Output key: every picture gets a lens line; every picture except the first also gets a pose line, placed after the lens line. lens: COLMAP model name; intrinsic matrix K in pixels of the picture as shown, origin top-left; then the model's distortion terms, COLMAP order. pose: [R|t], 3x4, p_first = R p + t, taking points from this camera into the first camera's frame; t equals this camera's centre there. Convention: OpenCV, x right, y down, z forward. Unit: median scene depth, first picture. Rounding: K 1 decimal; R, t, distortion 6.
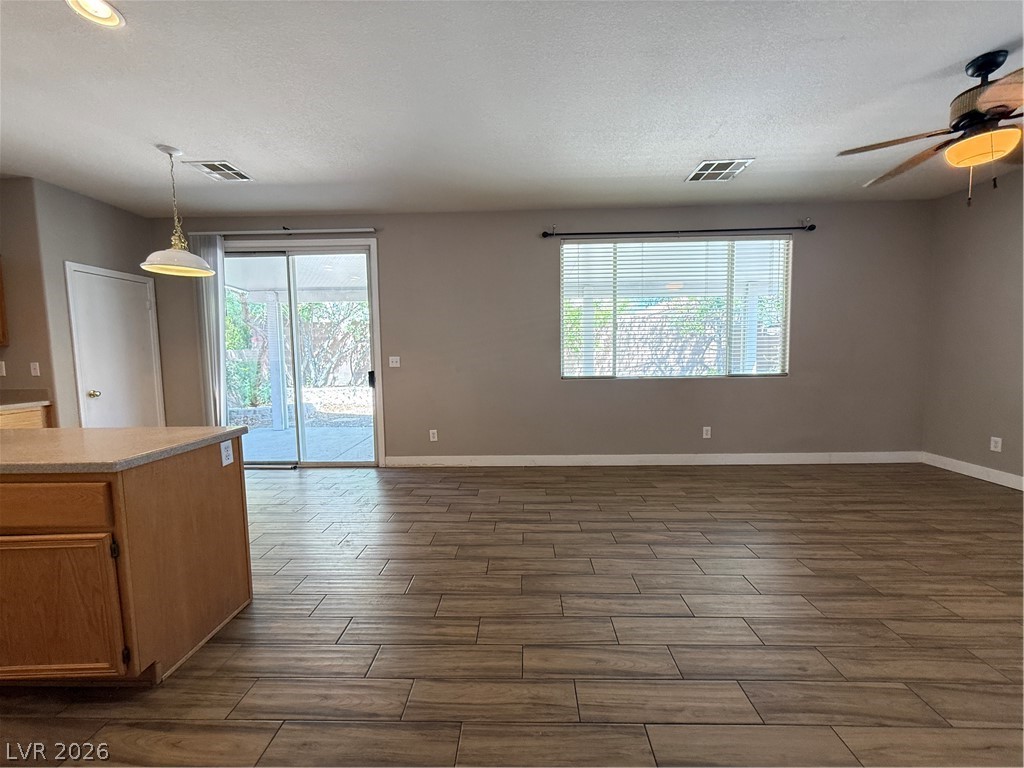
lens RADIAL K [[408.2, 0, 512.4], [0, 408.2, 386.1], [0, 0, 1]] dist [-0.000203, 0.000416]
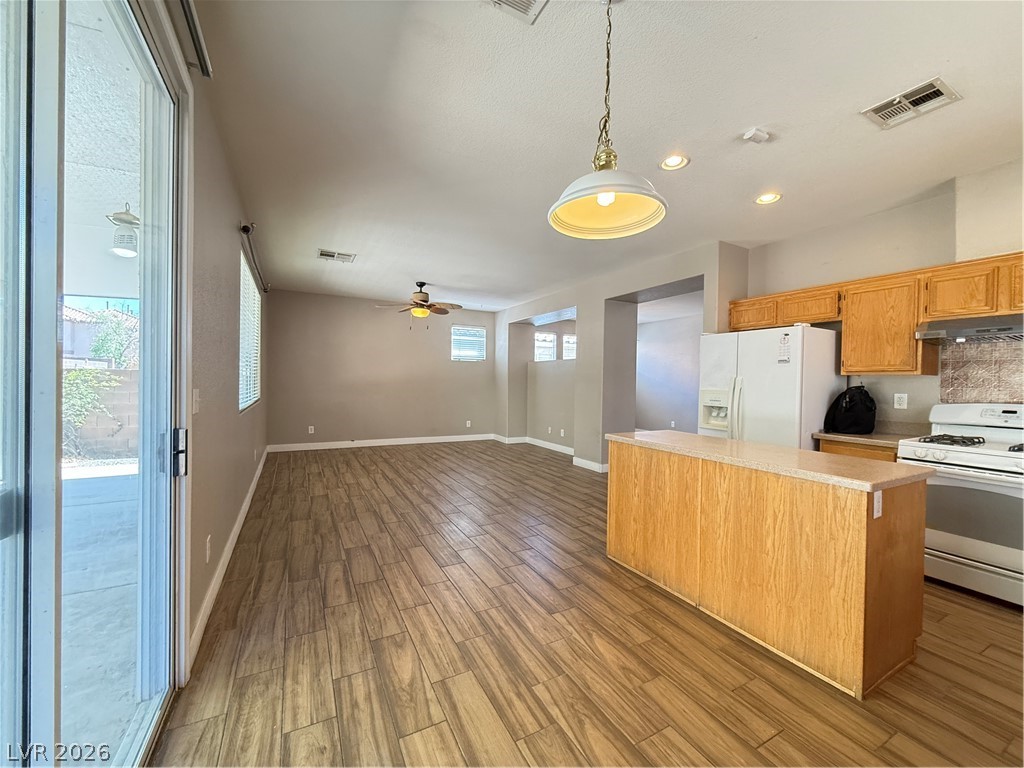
lens RADIAL K [[408.2, 0, 515.4], [0, 408.2, 386.1], [0, 0, 1]] dist [-0.000203, 0.000416]
pose [[-0.500667, -0.005515, 0.865622, -1.012484], [0.061835, 0.997197, 0.042118, -0.089348], [-0.863429, 0.074613, -0.498923, 1.149919]]
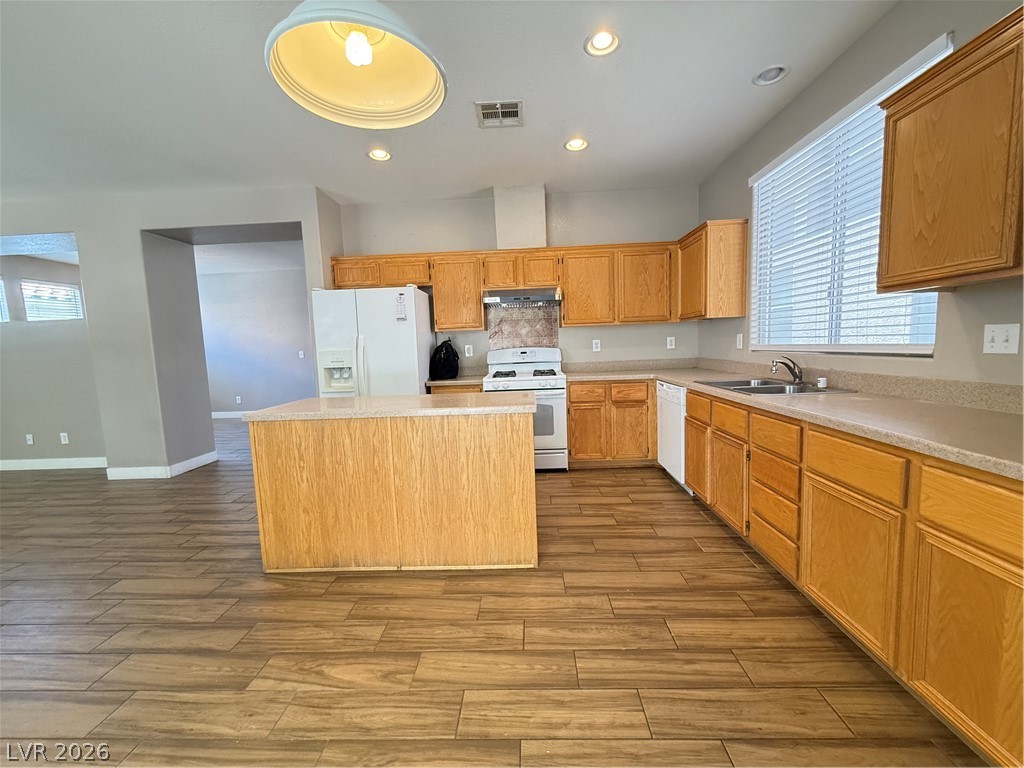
lens RADIAL K [[408.2, 0, 510.7], [0, 408.2, 384.8], [0, 0, 1]] dist [-0.000203, 0.000416]
pose [[-0.998542, 0.051449, 0.016334, -0.791244], [0.053546, 0.982371, 0.179106, -0.075790], [-0.006831, 0.179720, -0.983694, 1.168695]]
